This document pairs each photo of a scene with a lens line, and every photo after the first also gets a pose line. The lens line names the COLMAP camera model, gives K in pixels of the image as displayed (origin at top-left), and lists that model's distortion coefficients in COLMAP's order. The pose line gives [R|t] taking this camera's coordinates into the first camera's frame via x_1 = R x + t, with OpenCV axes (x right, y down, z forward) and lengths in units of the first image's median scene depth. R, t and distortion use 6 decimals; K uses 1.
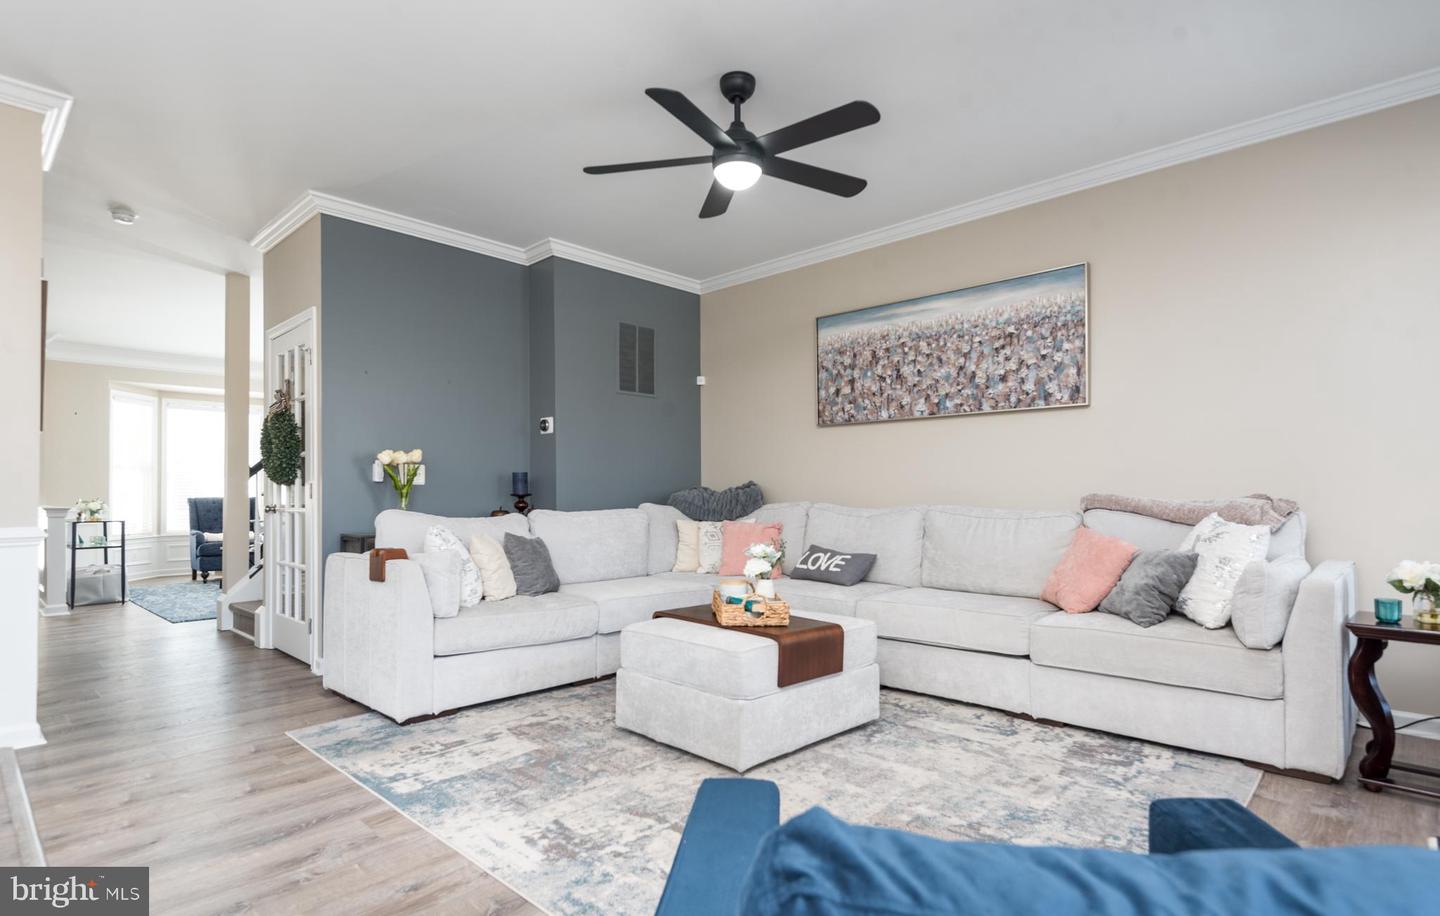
lens RADIAL K [[741.1, 0, 717.8], [0, 741.1, 477.6], [0, 0, 1]] dist [0.055791, -0.052531]
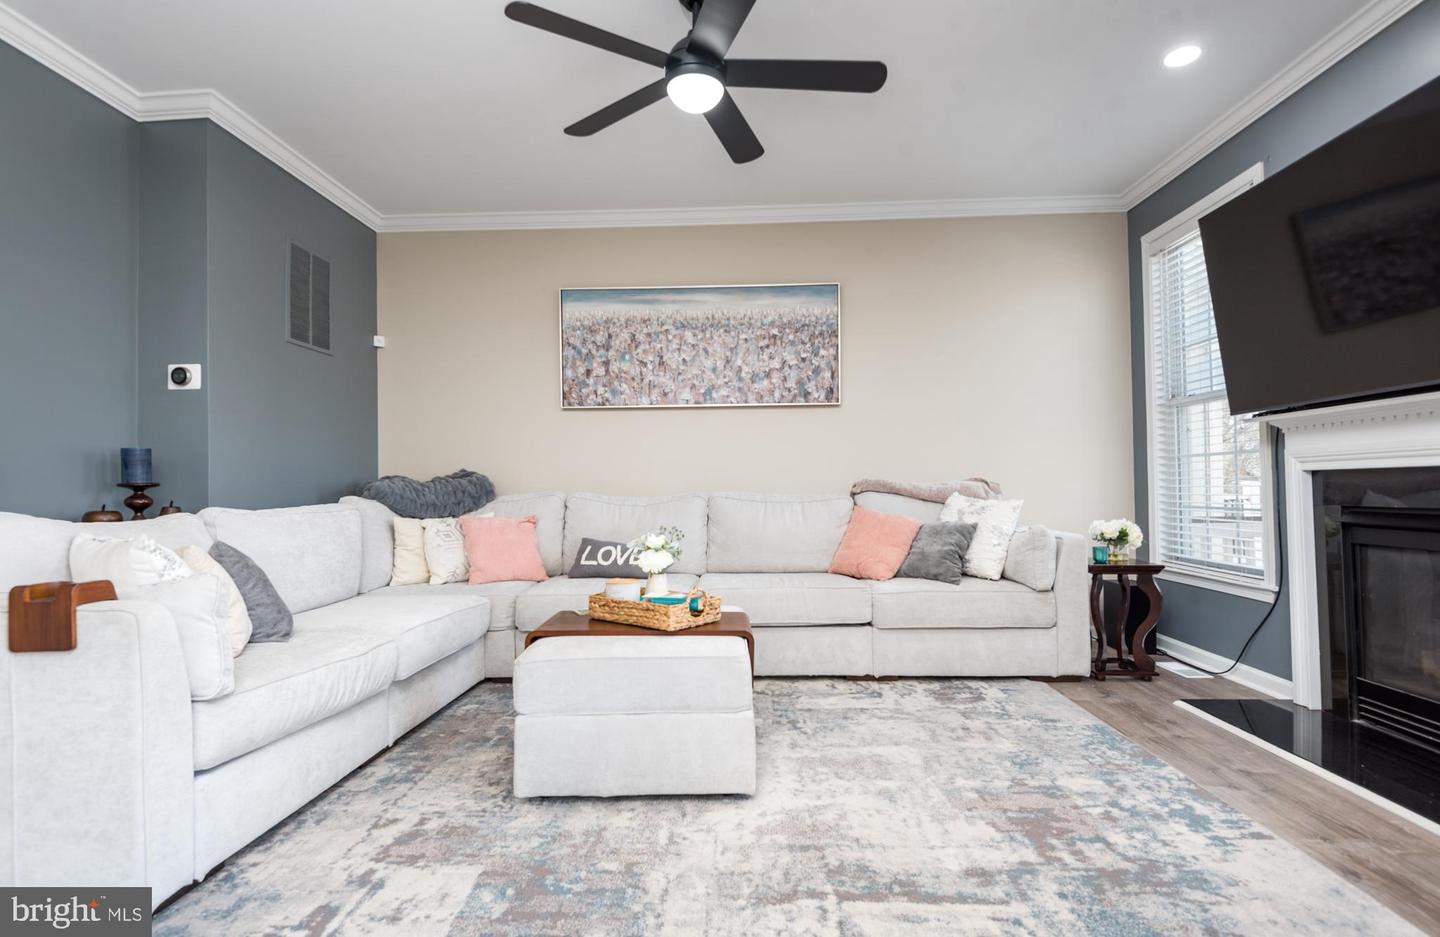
lens RADIAL K [[691.4, 0, 720.0], [0, 691.4, 468.5], [0, 0, 1]] dist [0.017809, -0.000895]
pose [[0.744309, 0.013370, 0.667702, -0.343477], [-0.003596, 0.999865, -0.016012, 0.020208], [-0.667826, 0.009517, 0.744257, 0.294120]]
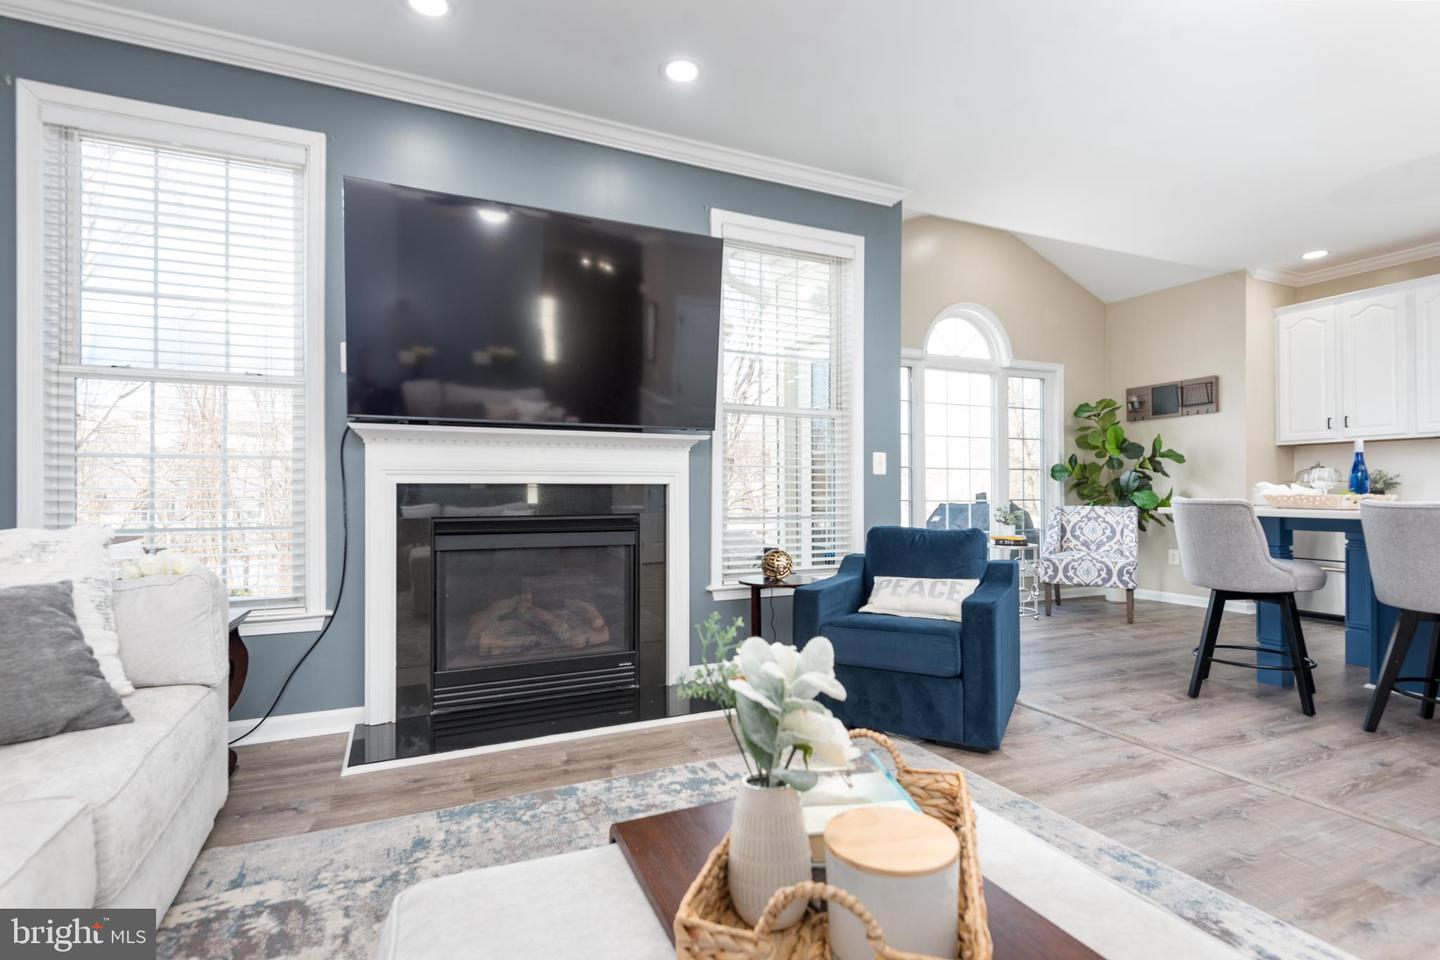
lens RADIAL K [[697.1, 0, 731.1], [0, 697.1, 479.0], [0, 0, 1]] dist [0.000698, -0.000227]
pose [[-0.934177, 0.014918, 0.356497, -0.009548], [0.000410, 0.999170, -0.040737, 0.033041], [-0.356809, -0.037909, -0.933408, 0.940809]]
